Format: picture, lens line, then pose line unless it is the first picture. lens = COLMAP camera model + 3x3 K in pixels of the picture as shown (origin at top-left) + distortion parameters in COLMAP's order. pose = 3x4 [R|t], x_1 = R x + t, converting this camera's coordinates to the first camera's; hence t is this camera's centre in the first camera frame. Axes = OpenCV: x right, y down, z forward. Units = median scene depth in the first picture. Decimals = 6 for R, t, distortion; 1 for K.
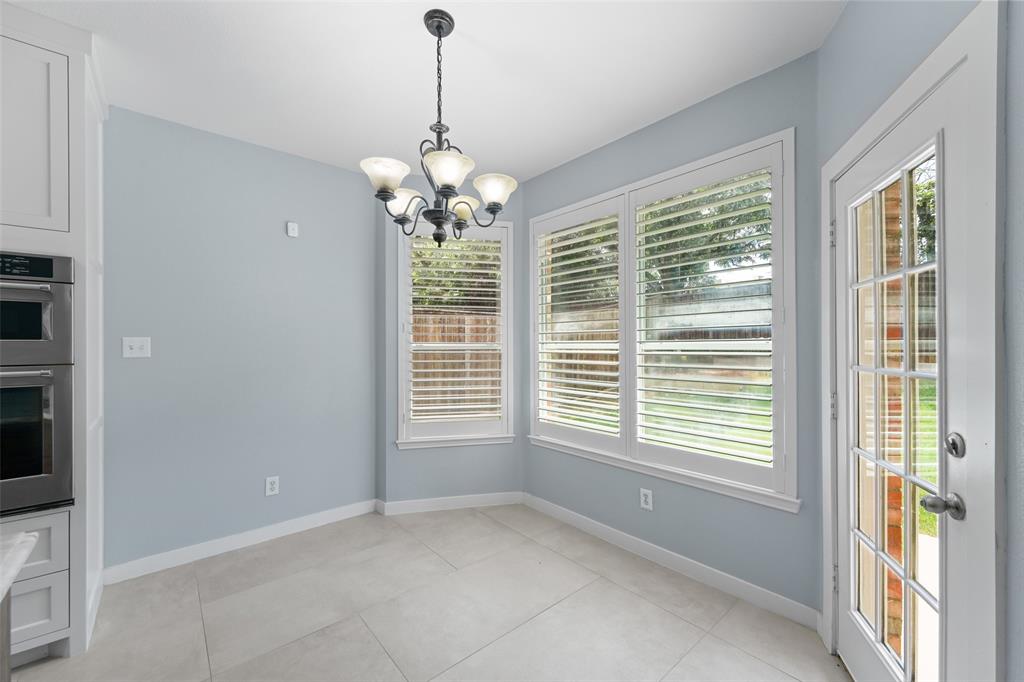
lens RADIAL K [[409.8, 0, 509.1], [0, 409.8, 342.3], [0, 0, 1]] dist [0.007918, -0.002596]
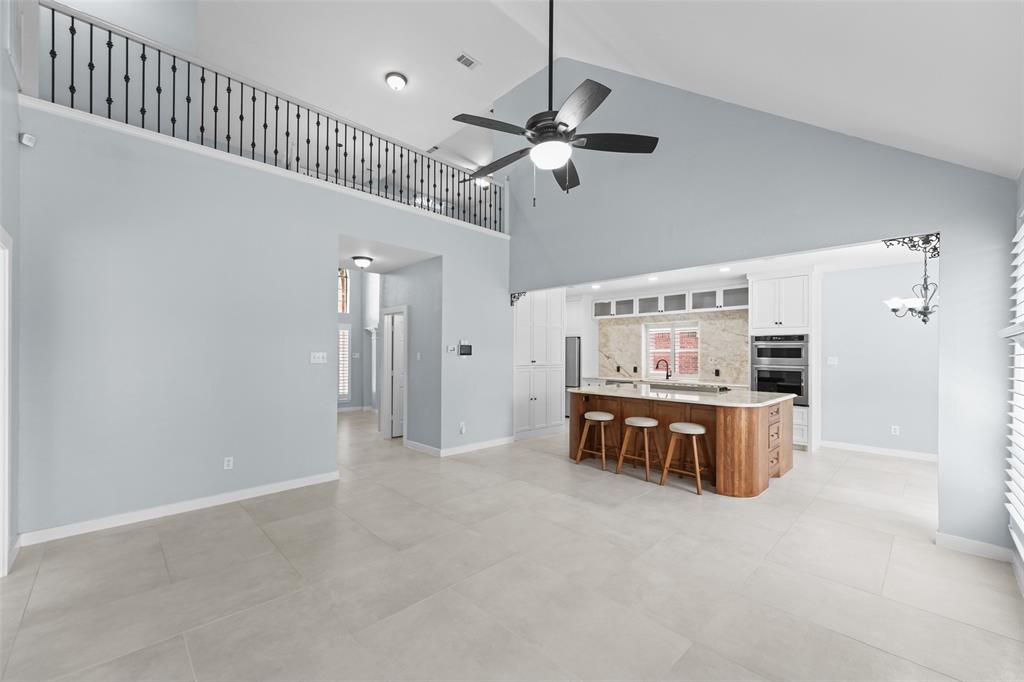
lens RADIAL K [[409.8, 0, 510.8], [0, 409.8, 348.0], [0, 0, 1]] dist [0.007918, -0.002596]
pose [[0.070622, -0.006326, -0.997483, 2.151747], [-0.007603, 0.999947, -0.006880, -0.049517], [0.997474, 0.008070, 0.070570, -1.691781]]
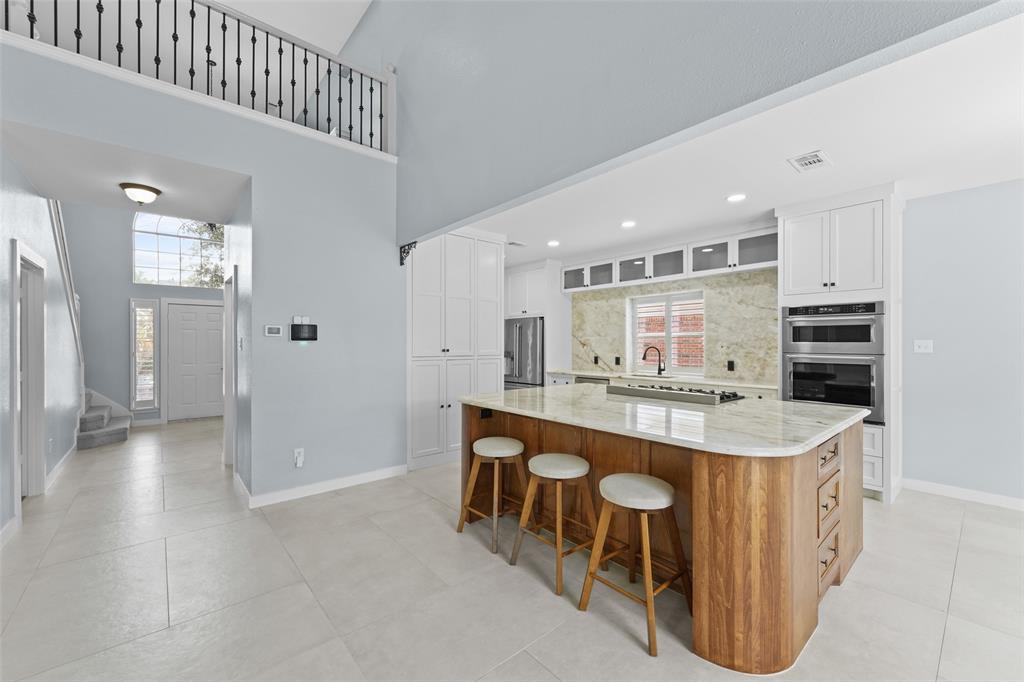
lens RADIAL K [[409.8, 0, 511.3], [0, 409.8, 340.8], [0, 0, 1]] dist [0.007918, -0.002596]
pose [[0.008491, 0.001482, -0.999963, 0.905268], [-0.000935, 0.999998, 0.001474, -0.014298], [0.999964, 0.000923, 0.008492, -0.809552]]
